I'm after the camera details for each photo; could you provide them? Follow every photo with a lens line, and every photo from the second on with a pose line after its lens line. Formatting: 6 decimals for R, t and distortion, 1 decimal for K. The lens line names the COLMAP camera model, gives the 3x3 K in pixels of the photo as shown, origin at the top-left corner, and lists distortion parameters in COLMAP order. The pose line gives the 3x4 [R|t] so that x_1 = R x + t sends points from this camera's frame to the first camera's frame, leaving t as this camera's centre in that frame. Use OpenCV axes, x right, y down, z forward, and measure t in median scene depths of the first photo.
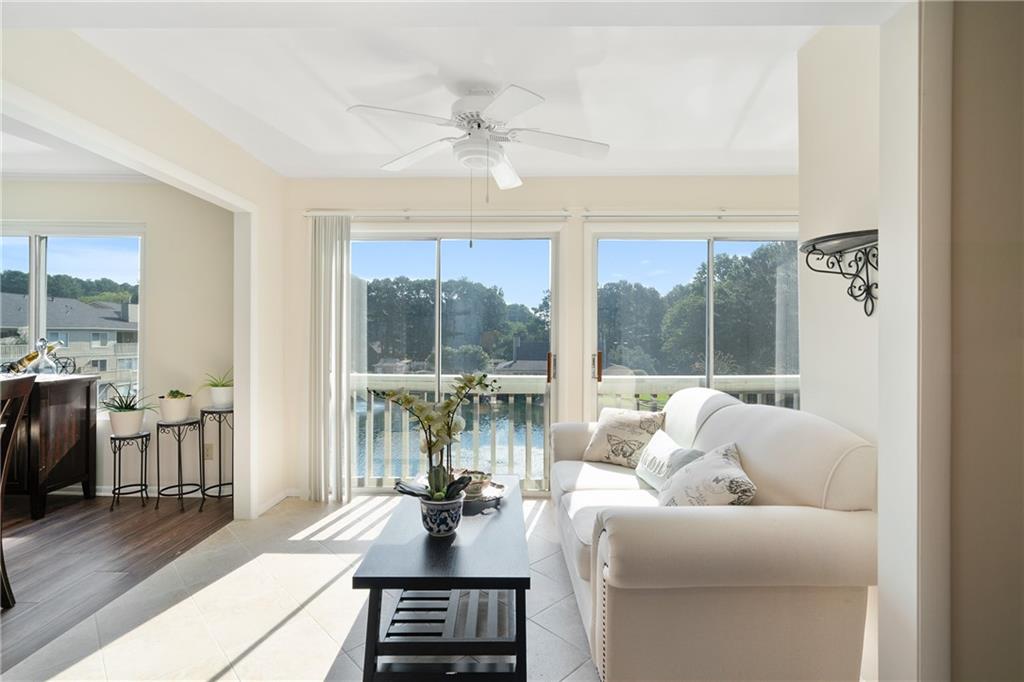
lens RADIAL K [[478.2, 0, 512.0], [0, 478.2, 341.0], [0, 0, 1]] dist [0.001660, 0.000317]
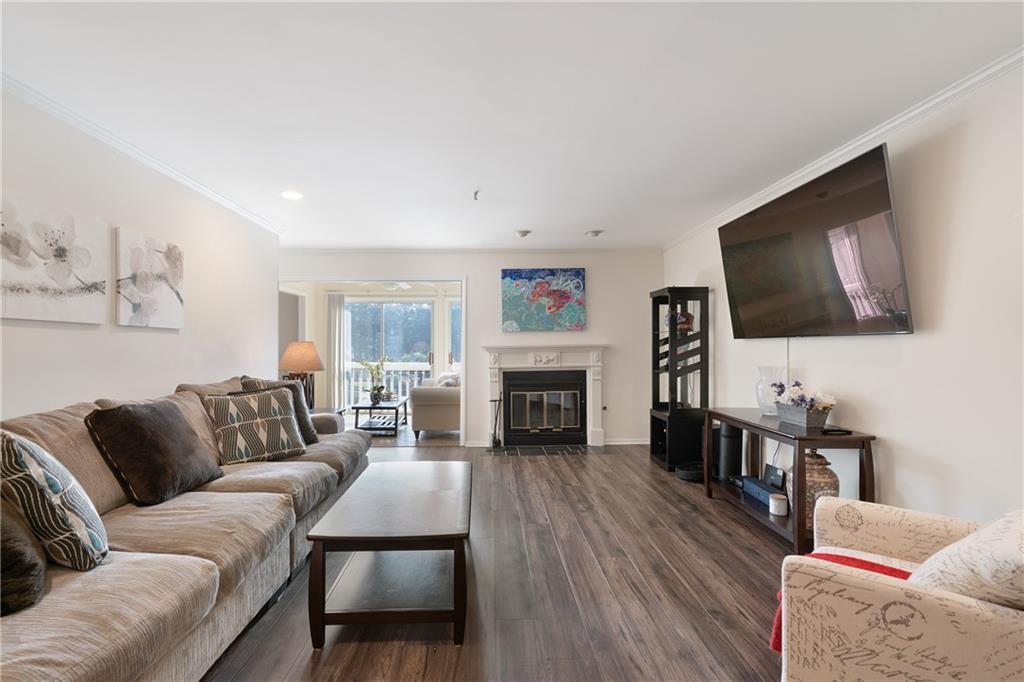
lens RADIAL K [[473.7, 0, 498.4], [0, 473.7, 346.7], [0, 0, 1]] dist [0.001405, 0.000311]
pose [[0.999573, 0.001382, 0.029195, 0.514171], [-0.001316, 0.999996, -0.002297, 0.004808], [-0.029198, 0.002257, 0.999571, -1.988192]]
